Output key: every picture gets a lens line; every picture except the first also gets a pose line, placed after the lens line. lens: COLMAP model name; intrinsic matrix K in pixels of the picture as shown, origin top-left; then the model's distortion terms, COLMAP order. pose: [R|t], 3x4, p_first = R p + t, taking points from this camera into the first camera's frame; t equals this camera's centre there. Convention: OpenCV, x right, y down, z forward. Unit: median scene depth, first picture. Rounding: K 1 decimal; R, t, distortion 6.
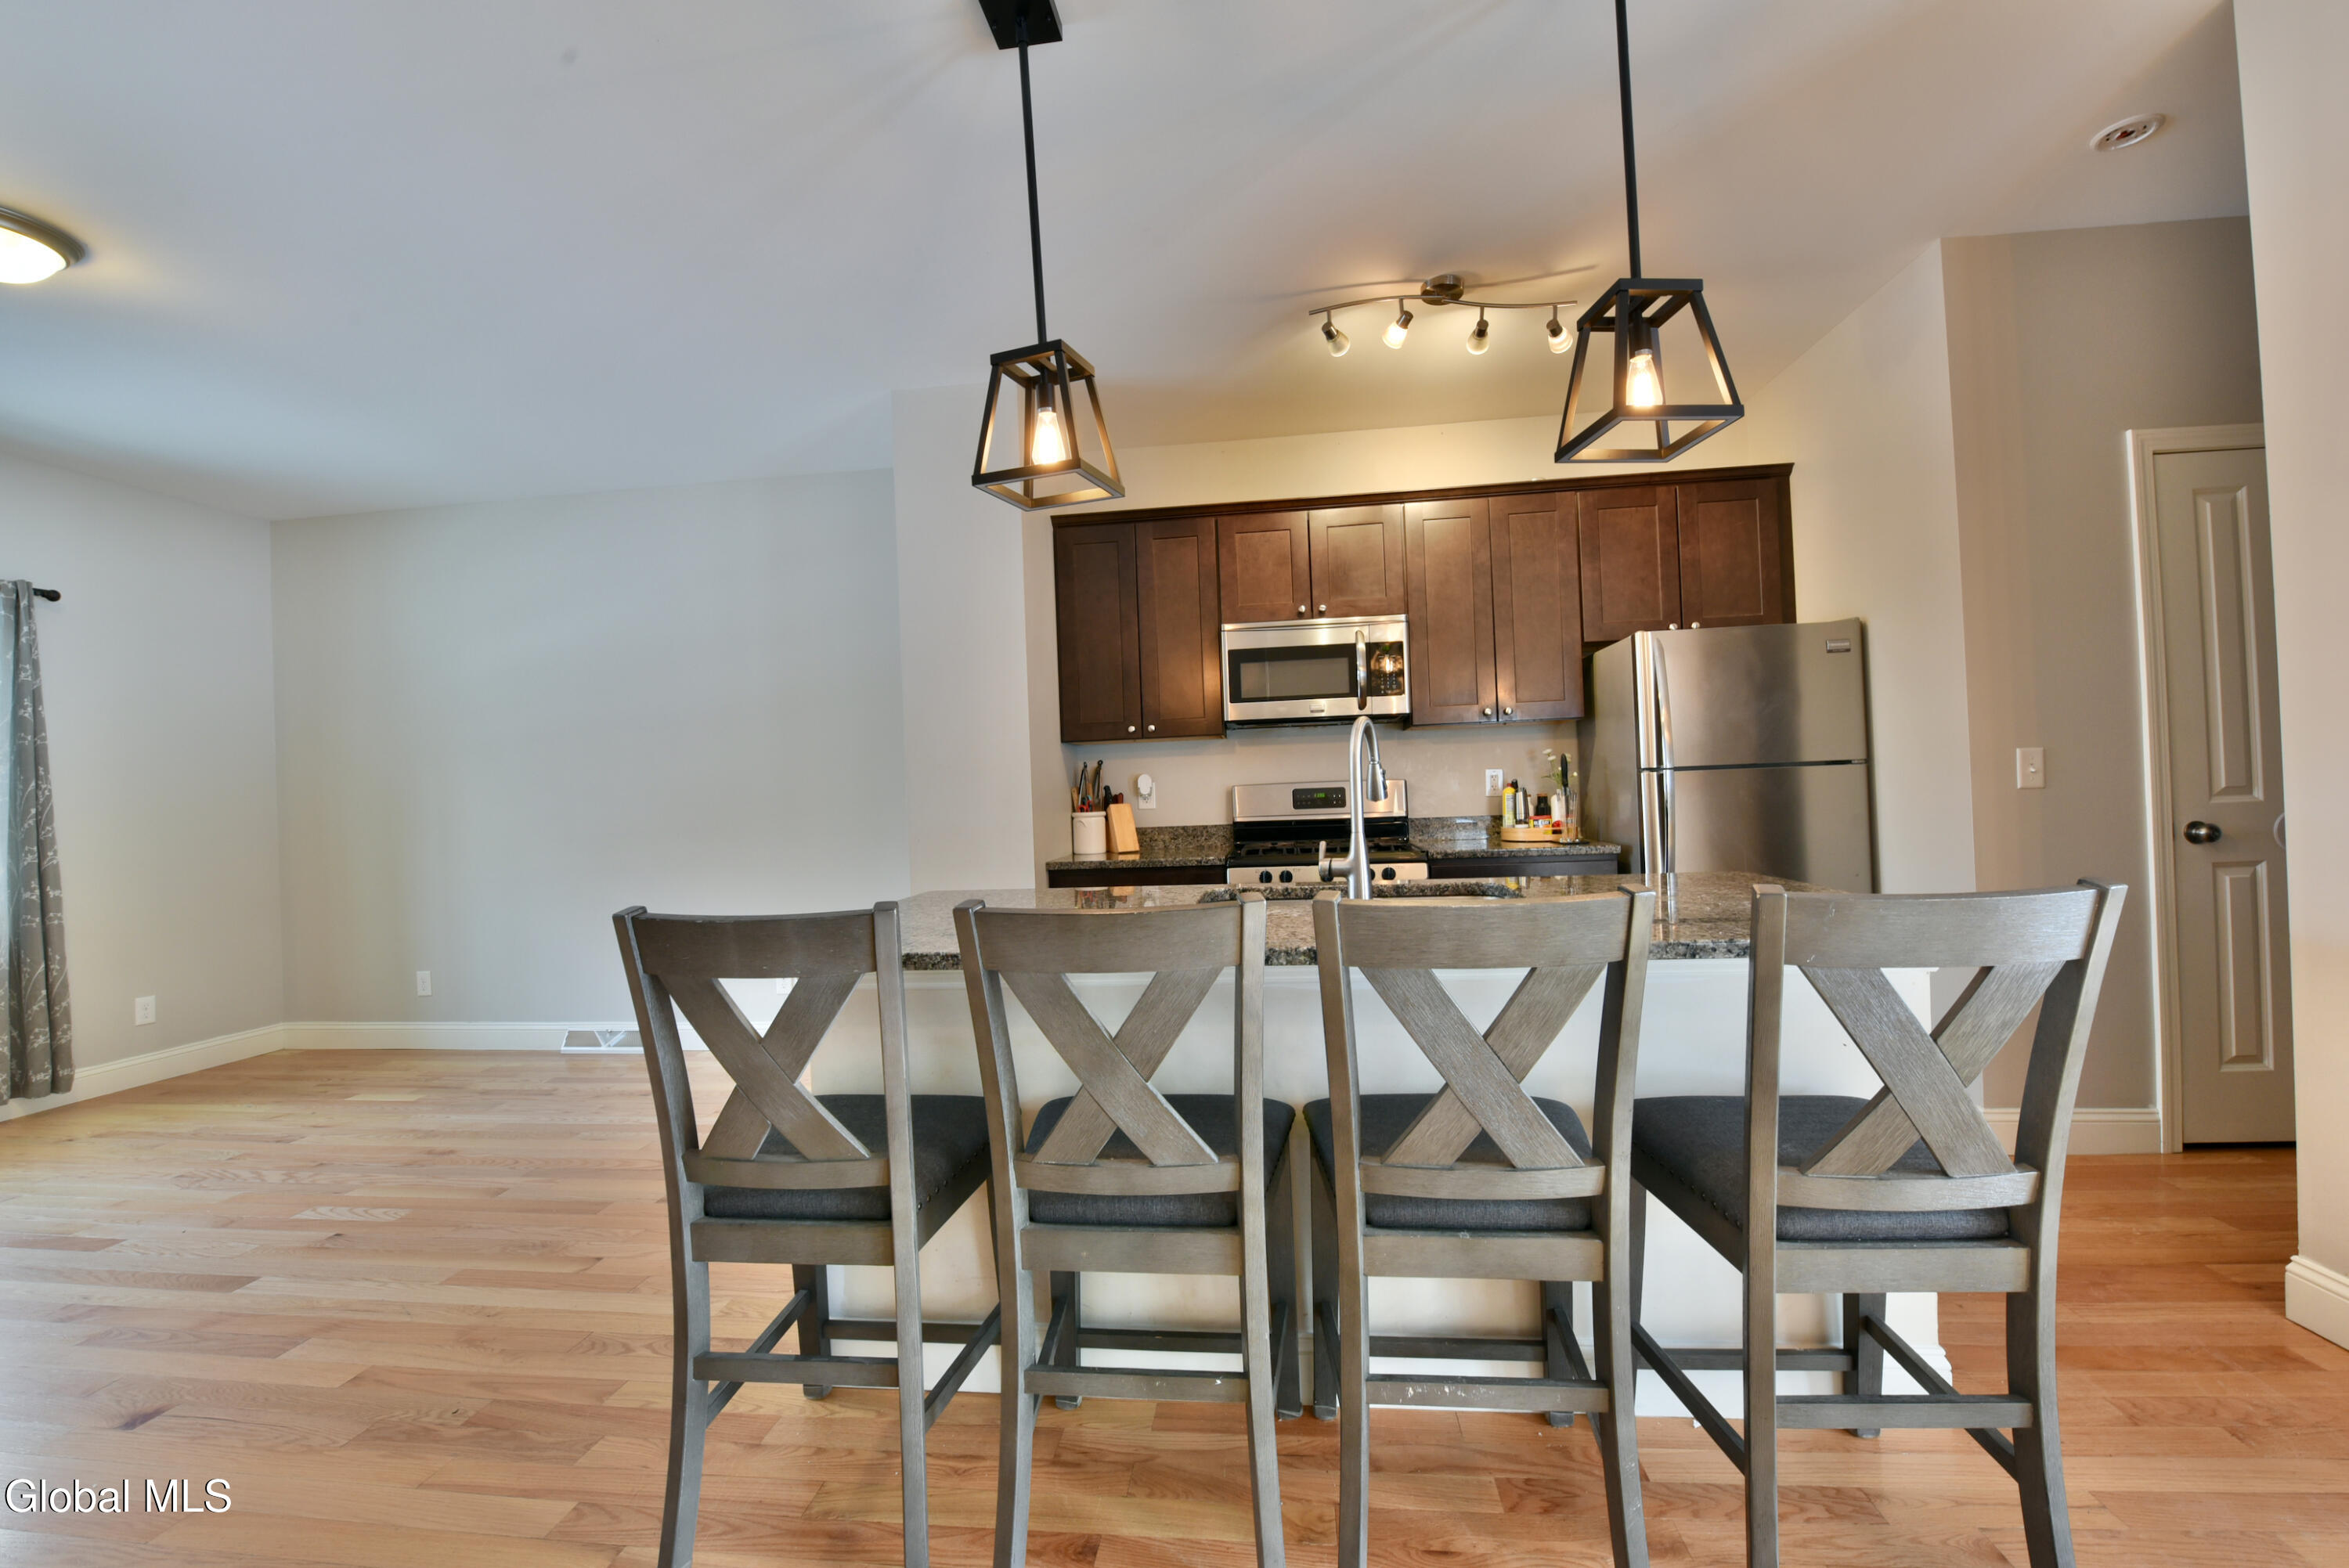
lens RADIAL K [[946.4, 0, 1188.5], [0, 946.4, 769.0], [0, 0, 1]] dist [-0.019057, -0.000352]
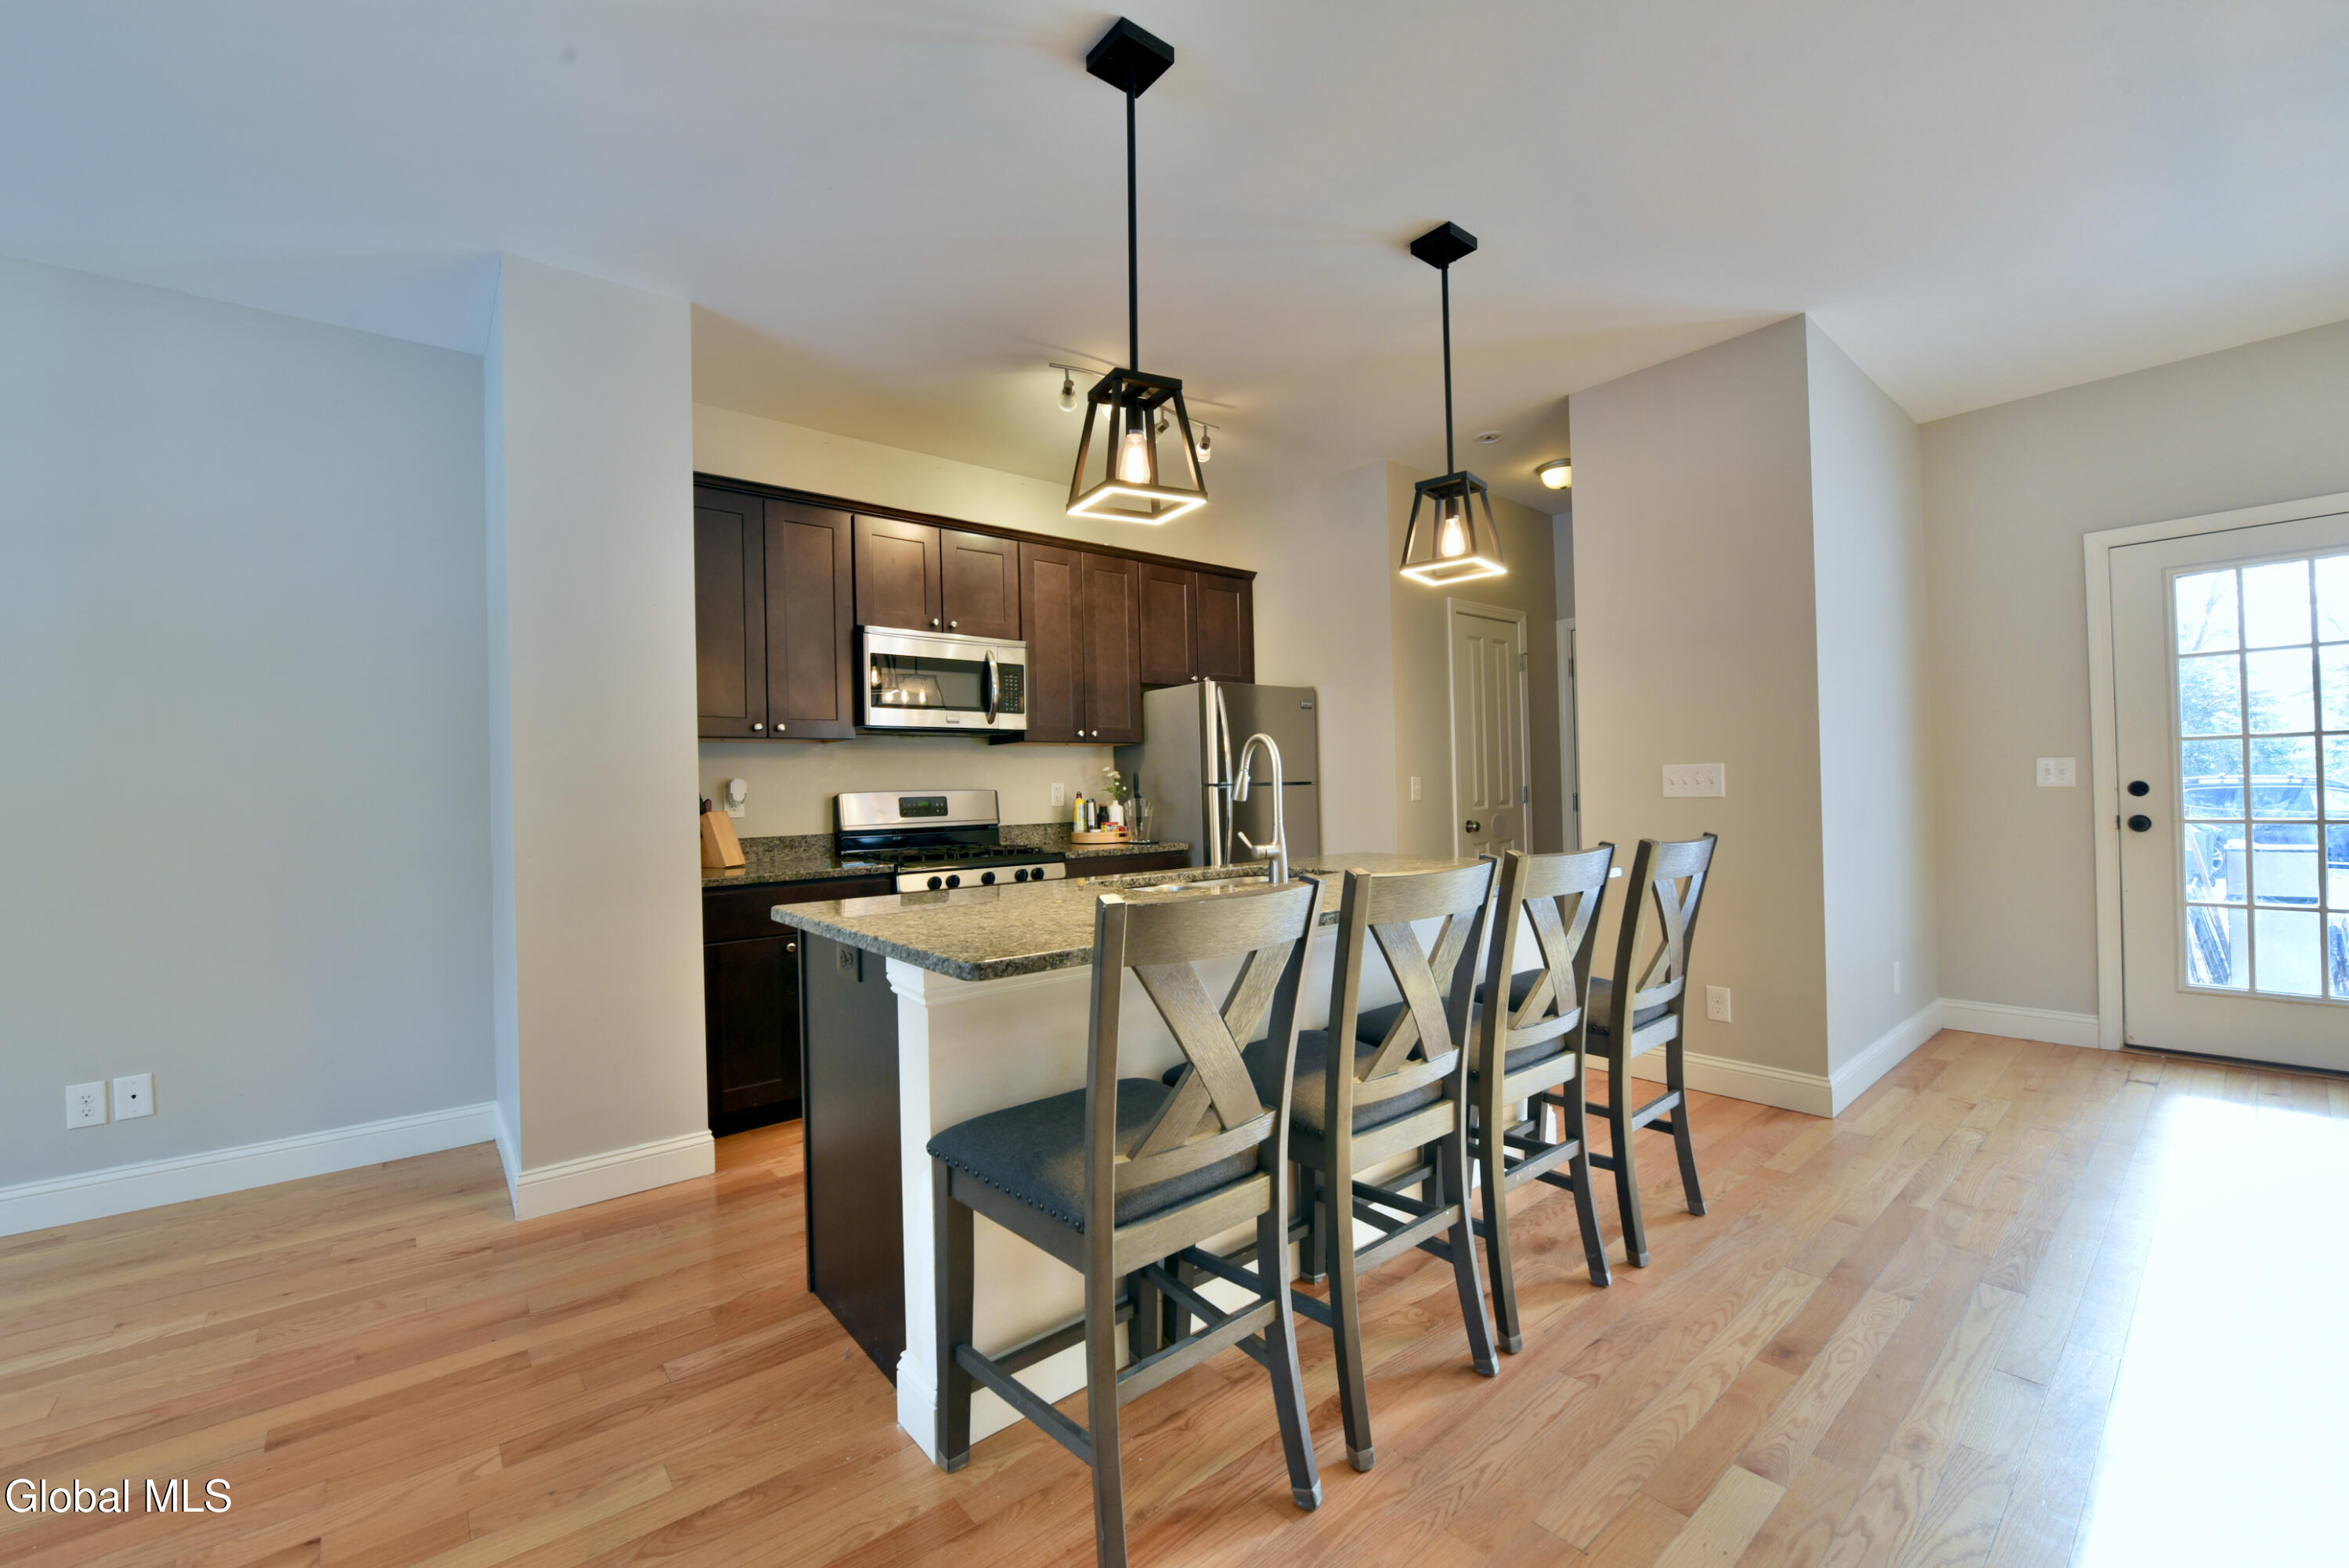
lens RADIAL K [[946.1, 0, 1160.2], [0, 946.1, 777.6], [0, 0, 1]] dist [-0.021549, 0.000043]
pose [[0.693730, 0.027742, 0.719700, -0.452769], [-0.021209, 0.999611, -0.018087, 0.013307], [-0.719923, -0.002717, 0.694049, 0.114989]]
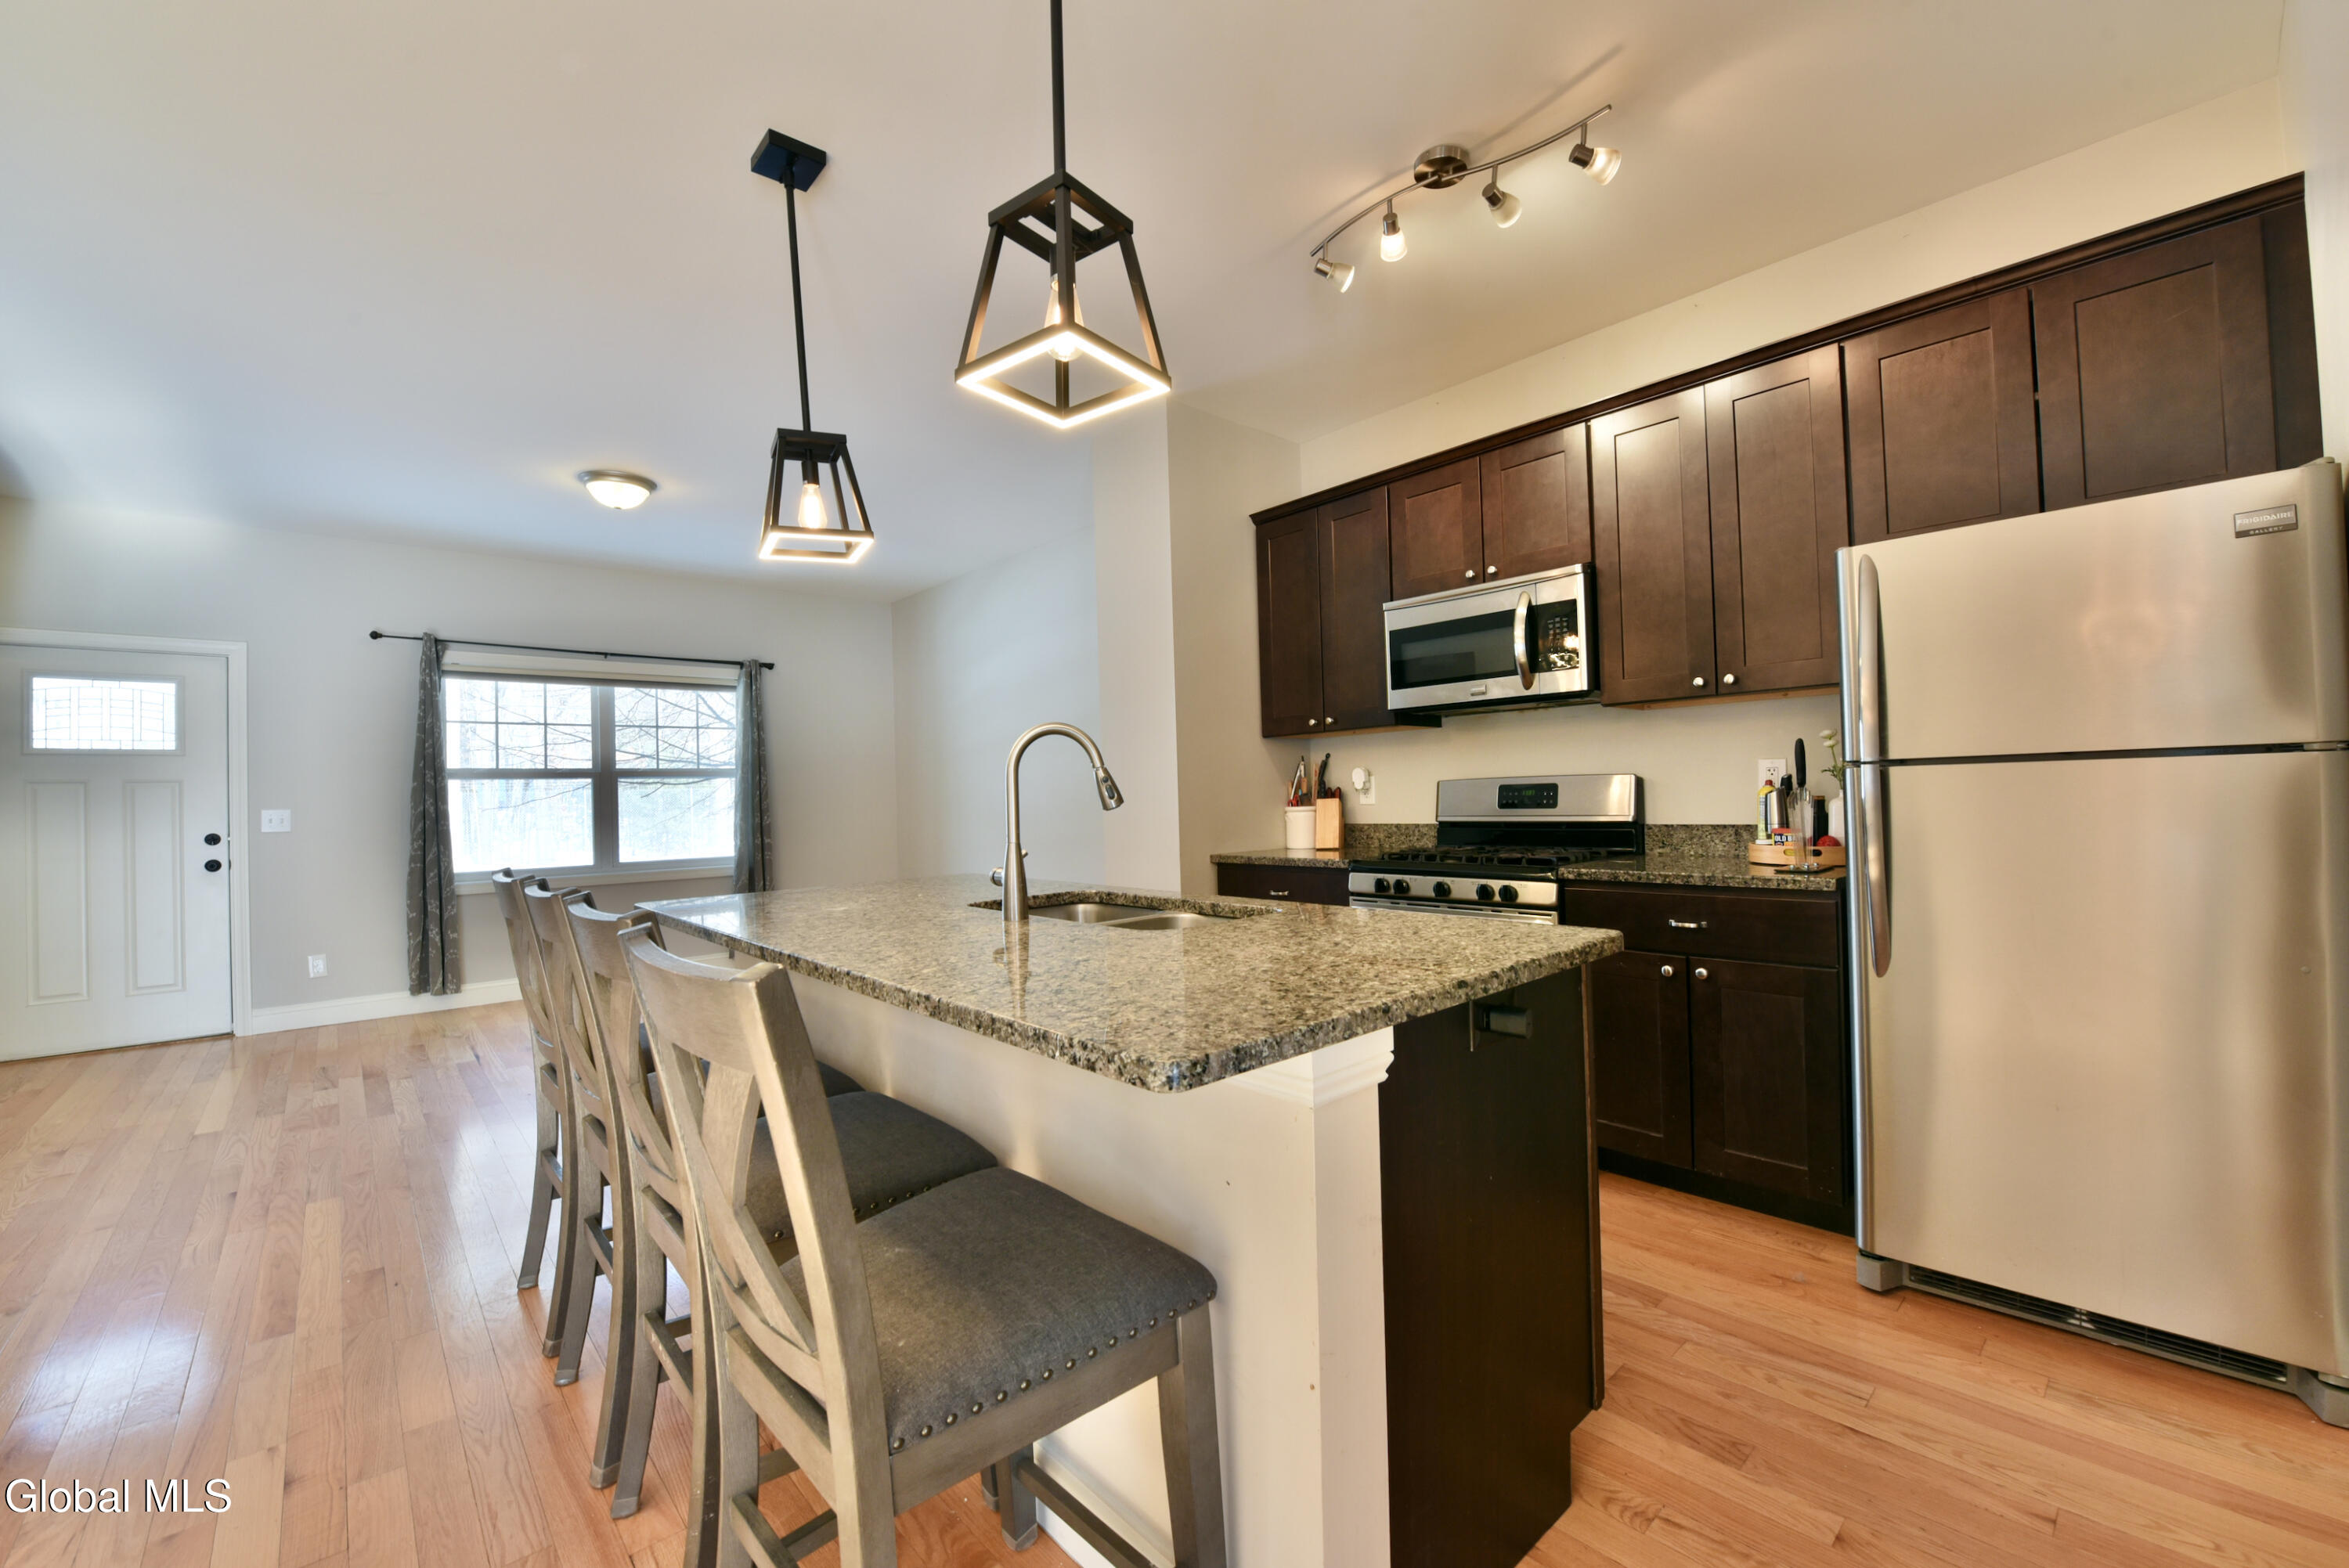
lens RADIAL K [[946.1, 0, 1161.7], [0, 946.1, 775.9], [0, 0, 1]] dist [-0.021549, 0.000043]
pose [[0.735183, 0.004391, -0.677854, 0.499638], [0.011298, 0.999761, 0.018729, -0.007290], [0.677774, -0.021428, 0.734958, 0.189950]]
